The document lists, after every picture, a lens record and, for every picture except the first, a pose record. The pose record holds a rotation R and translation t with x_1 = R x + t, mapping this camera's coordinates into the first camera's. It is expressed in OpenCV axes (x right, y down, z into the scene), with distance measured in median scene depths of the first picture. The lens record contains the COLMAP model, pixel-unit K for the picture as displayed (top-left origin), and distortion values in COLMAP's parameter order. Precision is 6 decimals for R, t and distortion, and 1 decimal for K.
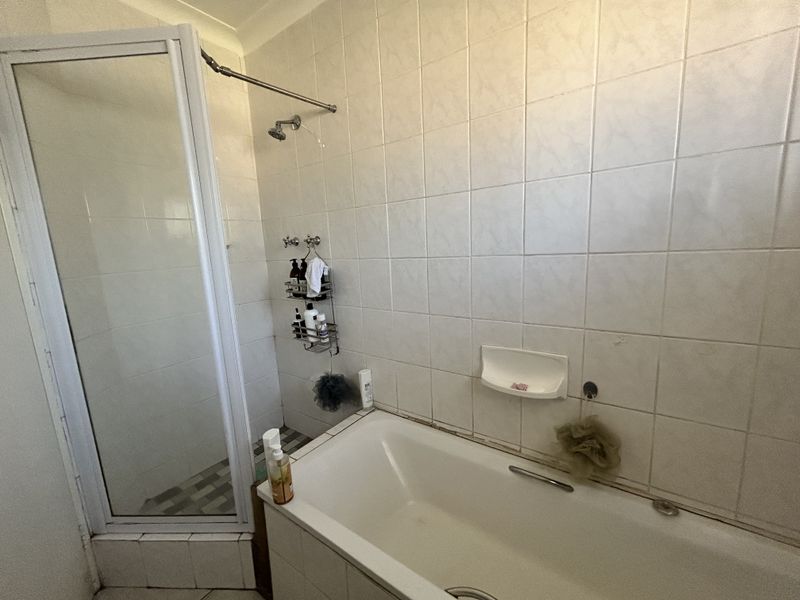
lens RADIAL K [[321.9, 0, 401.6], [0, 321.9, 297.8], [0, 0, 1]] dist [-0.002645, -0.000114]
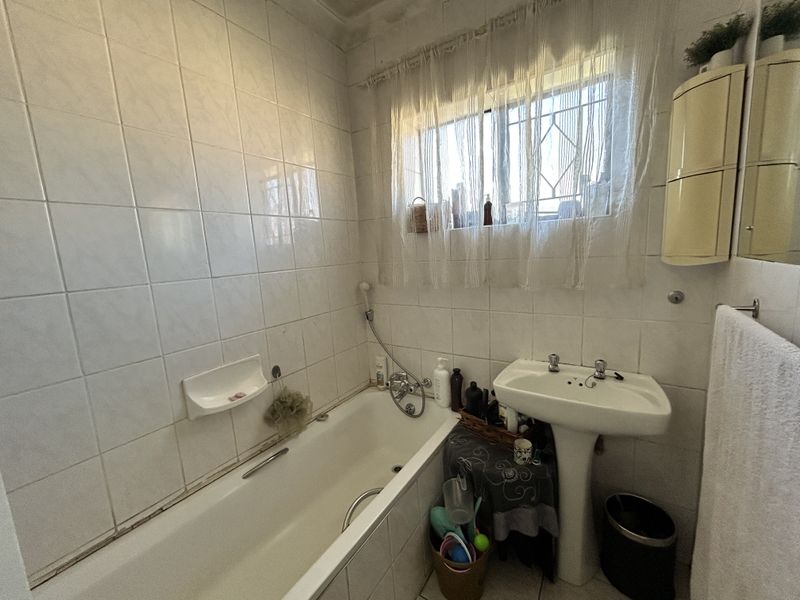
lens RADIAL K [[321.9, 0, 399.1], [0, 321.9, 296.8], [0, 0, 1]] dist [-0.002645, -0.000114]
pose [[-0.030784, -0.089327, 0.995526, -0.694306], [0.220761, 0.970794, 0.093934, -0.031383], [-0.974842, 0.222665, -0.010165, 0.396628]]
